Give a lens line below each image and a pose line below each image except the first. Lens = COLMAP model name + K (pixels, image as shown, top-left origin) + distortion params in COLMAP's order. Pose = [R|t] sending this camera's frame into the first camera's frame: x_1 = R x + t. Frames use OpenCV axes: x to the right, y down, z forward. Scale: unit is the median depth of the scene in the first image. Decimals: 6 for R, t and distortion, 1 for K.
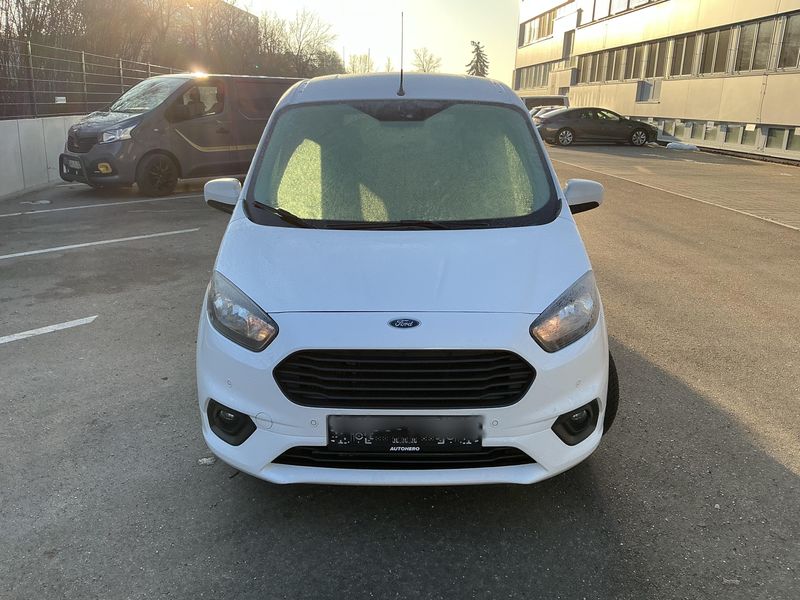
lens RADIAL K [[665.2, 0, 400.0], [0, 665.2, 300.0], [0, 0, 1]] dist [0.083596, -0.155866]
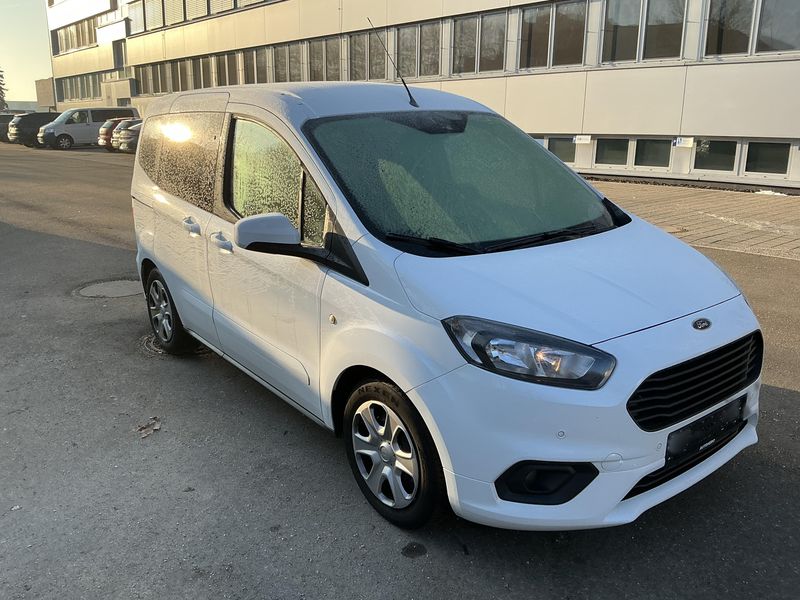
lens RADIAL K [[662.2, 0, 400.0], [0, 662.2, 300.0], [0, 0, 1]] dist [0.002021, 0.008666]
pose [[0.781243, -0.170378, 0.600526, -0.922812], [0.180781, 0.982557, 0.043583, -0.124436], [-0.597476, 0.074515, 0.798417, 0.430872]]
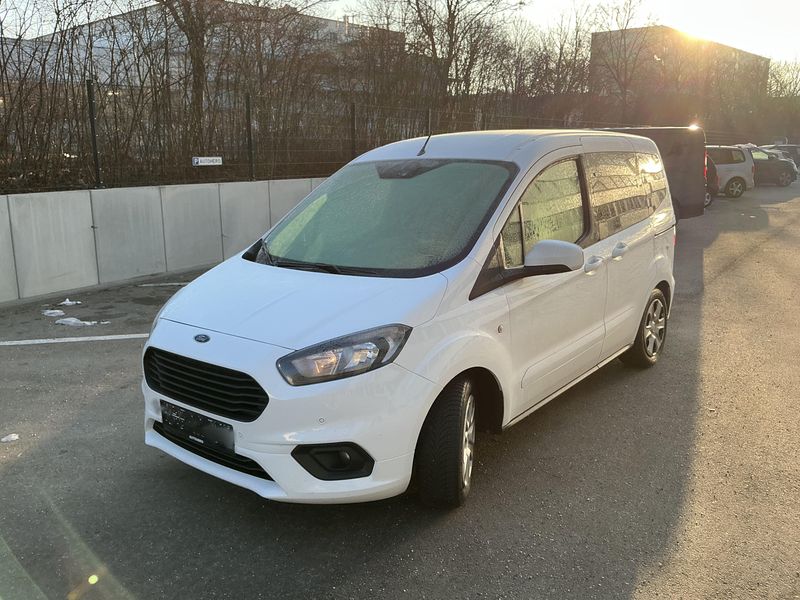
lens RADIAL K [[665.2, 0, 400.0], [0, 665.2, 300.0], [0, 0, 1]] dist [0.083596, -0.155866]
pose [[0.773160, 0.114622, -0.623768, 1.025568], [-0.157770, 0.987375, -0.014118, -0.073902], [0.614274, 0.109327, 0.781482, 0.217120]]
